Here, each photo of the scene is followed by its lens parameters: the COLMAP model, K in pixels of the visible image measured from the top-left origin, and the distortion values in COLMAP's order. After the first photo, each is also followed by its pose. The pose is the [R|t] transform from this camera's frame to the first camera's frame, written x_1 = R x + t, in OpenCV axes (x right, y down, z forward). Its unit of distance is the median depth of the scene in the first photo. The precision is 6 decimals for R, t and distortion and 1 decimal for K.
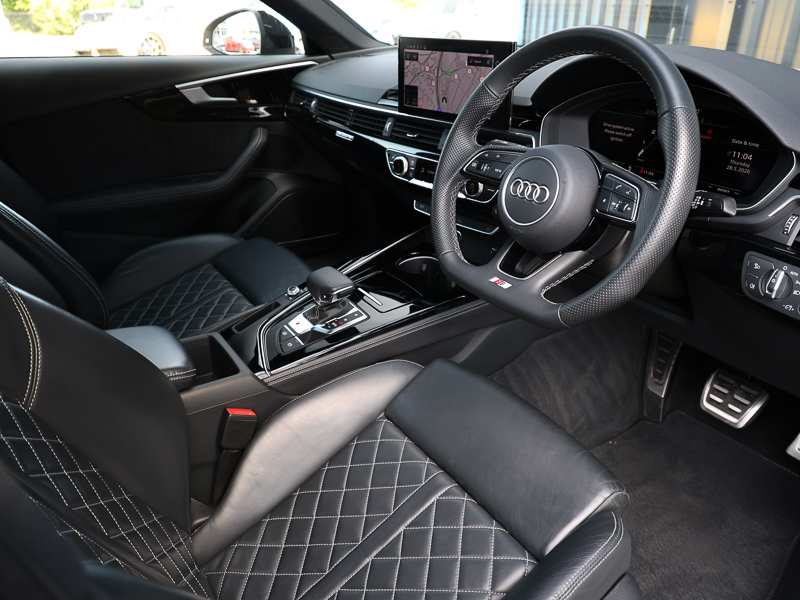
lens RADIAL K [[615.7, 0, 400.0], [0, 615.7, 300.0], [0, 0, 1]] dist [-0.002611, -0.002763]
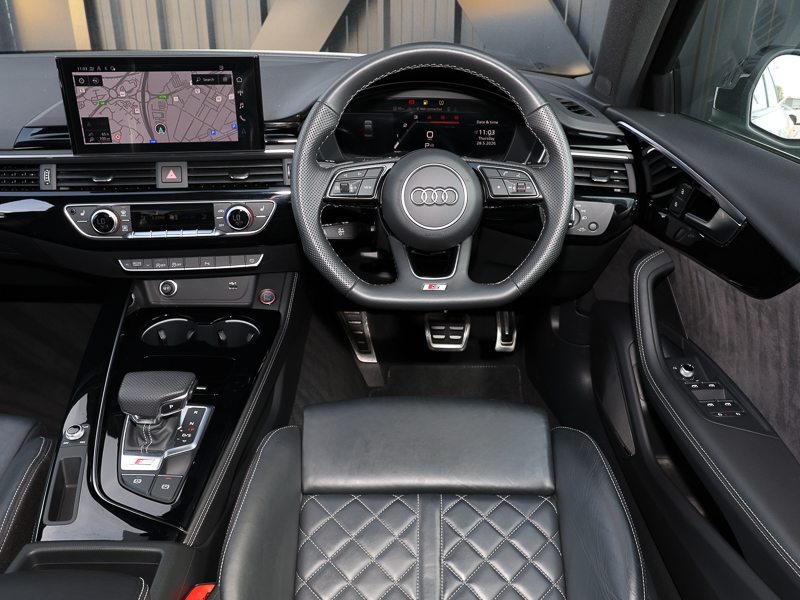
lens RADIAL K [[694.0, 0, 409.6], [0, 694.0, 273.3], [0, 0, 1]] dist [0.001927, -0.001982]
pose [[0.543981, -0.319801, 0.775765, -0.519750], [0.351207, 0.926422, 0.135635, -0.155752], [-0.762062, 0.198671, 0.616272, 0.220508]]
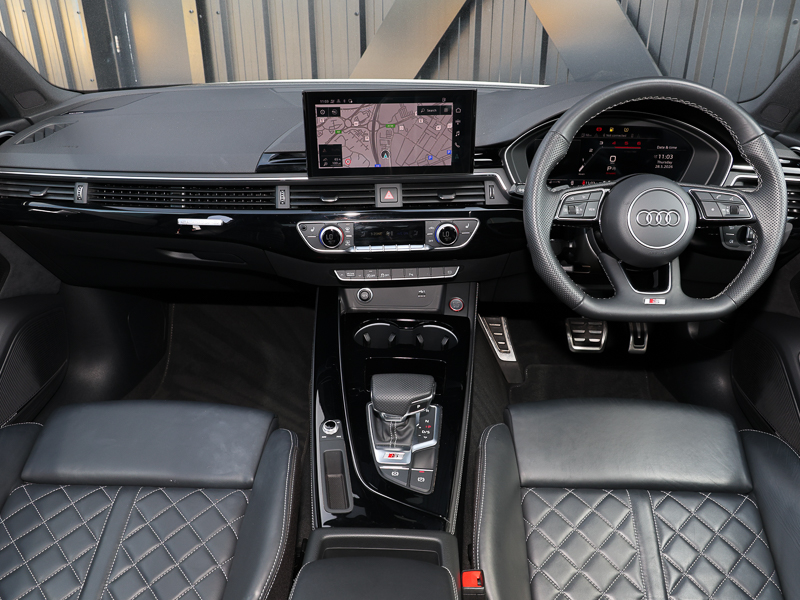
lens RADIAL K [[617.3, 0, 411.2], [0, 617.3, 272.3], [0, 0, 1]] dist [-0.000127, -0.002041]
pose [[0.585136, -0.314233, 0.747579, -0.638042], [0.348363, 0.929878, 0.118193, -0.256358], [-0.732297, 0.191270, 0.653572, 0.408921]]
